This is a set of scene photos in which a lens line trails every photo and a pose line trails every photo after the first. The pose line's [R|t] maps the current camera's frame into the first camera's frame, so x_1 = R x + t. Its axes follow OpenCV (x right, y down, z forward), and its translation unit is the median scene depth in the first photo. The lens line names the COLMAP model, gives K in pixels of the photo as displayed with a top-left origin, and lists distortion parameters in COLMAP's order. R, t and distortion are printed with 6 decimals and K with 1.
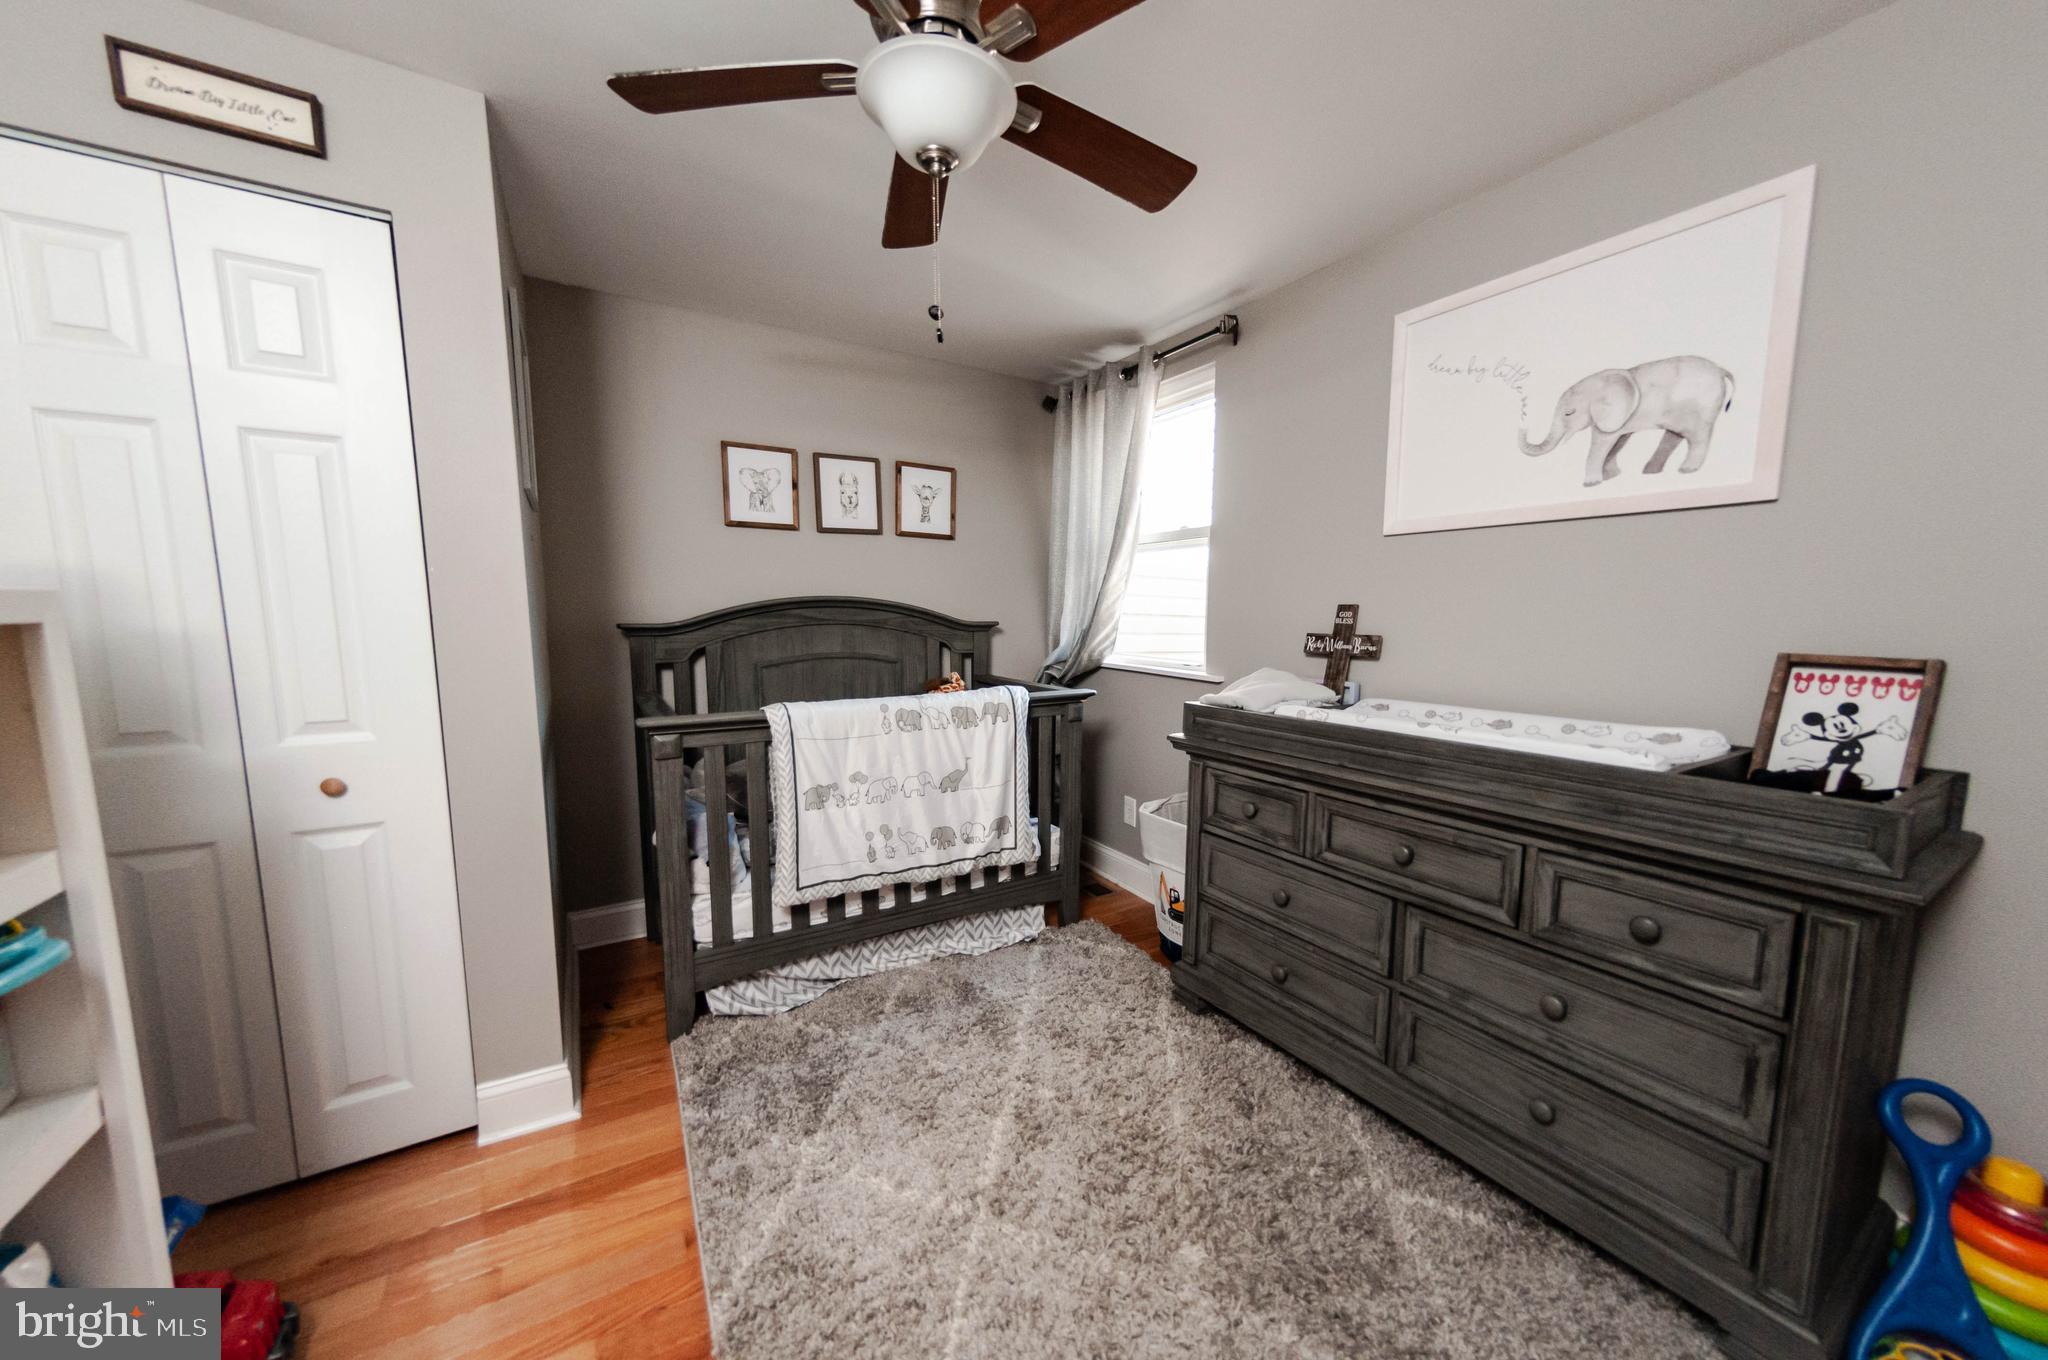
lens RADIAL K [[723.8, 0, 1026.3], [0, 723.8, 693.6], [0, 0, 1]] dist [0.001705, -0.000499]
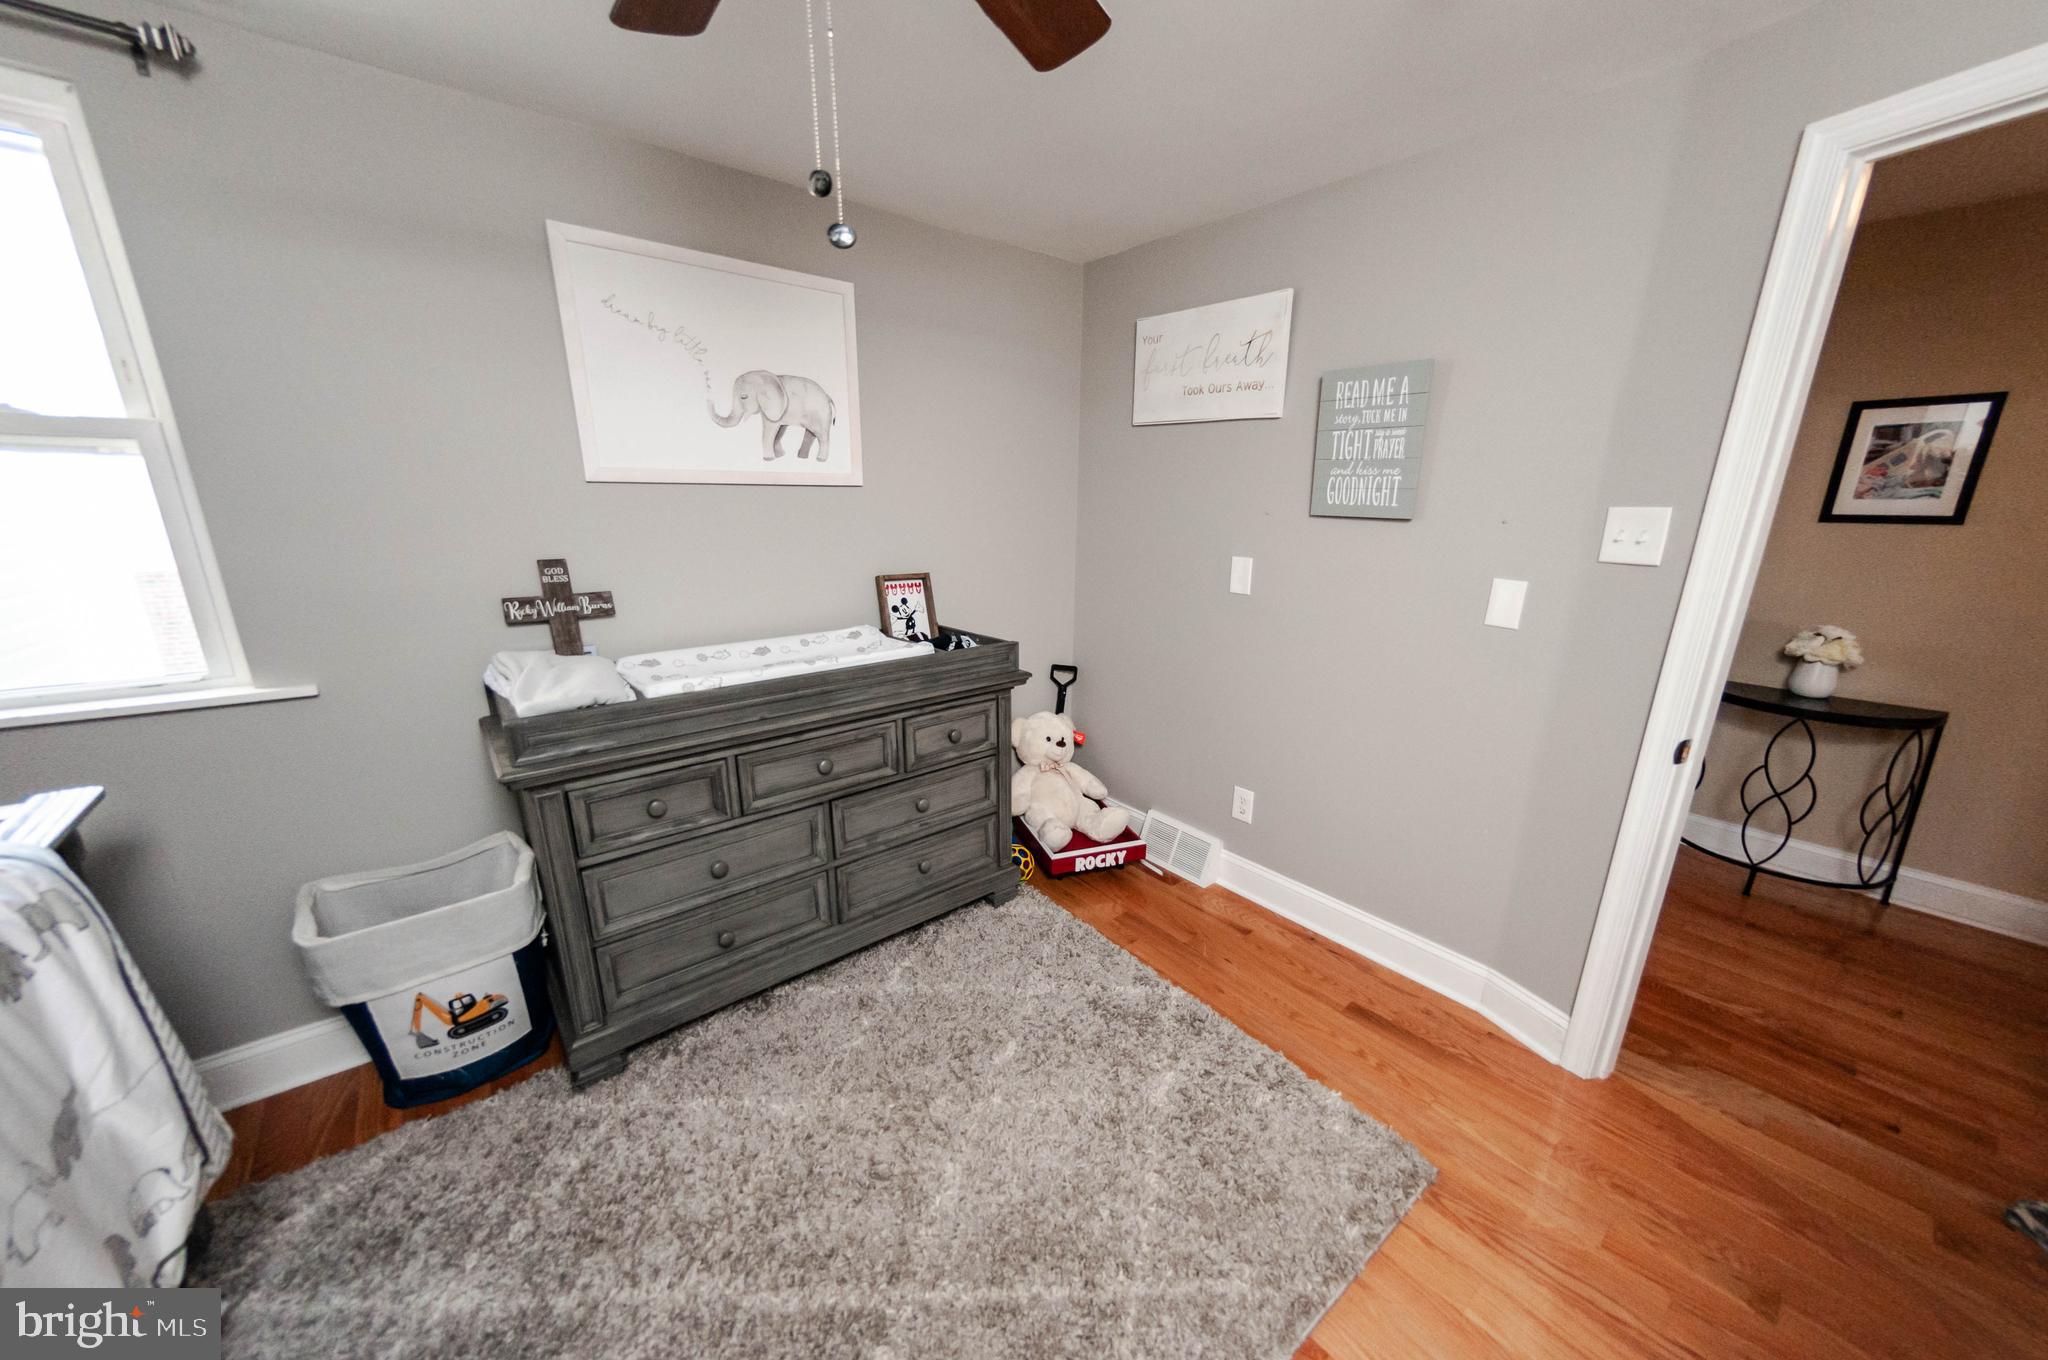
lens RADIAL K [[723.8, 0, 1027.8], [0, 723.8, 690.4], [0, 0, 1]] dist [0.001705, -0.000499]
pose [[-0.154177, -0.269184, 0.950668, -0.675144], [0.096578, 0.953459, 0.285637, -0.222689], [-0.983312, 0.135852, -0.121004, 0.766600]]
